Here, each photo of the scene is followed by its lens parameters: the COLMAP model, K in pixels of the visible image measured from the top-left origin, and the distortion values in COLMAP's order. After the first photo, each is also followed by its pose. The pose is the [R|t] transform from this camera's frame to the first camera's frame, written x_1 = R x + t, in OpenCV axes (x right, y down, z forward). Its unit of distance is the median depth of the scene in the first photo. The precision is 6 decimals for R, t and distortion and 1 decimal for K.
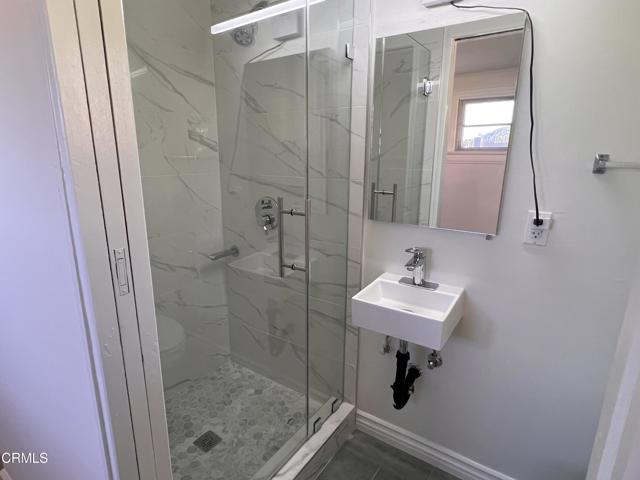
lens RADIAL K [[352.6, 0, 320.0], [0, 352.6, 240.0], [0, 0, 1]] dist [-0.001899, -0.000540]
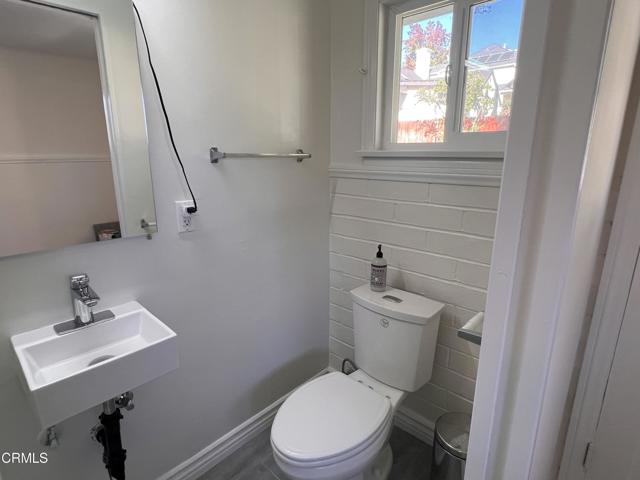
lens RADIAL K [[352.6, 0, 320.0], [0, 352.6, 240.0], [0, 0, 1]] dist [-0.001899, -0.000540]
pose [[0.157341, -0.243528, 0.957047, -0.332164], [0.236277, 0.950254, 0.202955, -0.078473], [-0.958862, 0.194195, 0.207054, 0.362595]]
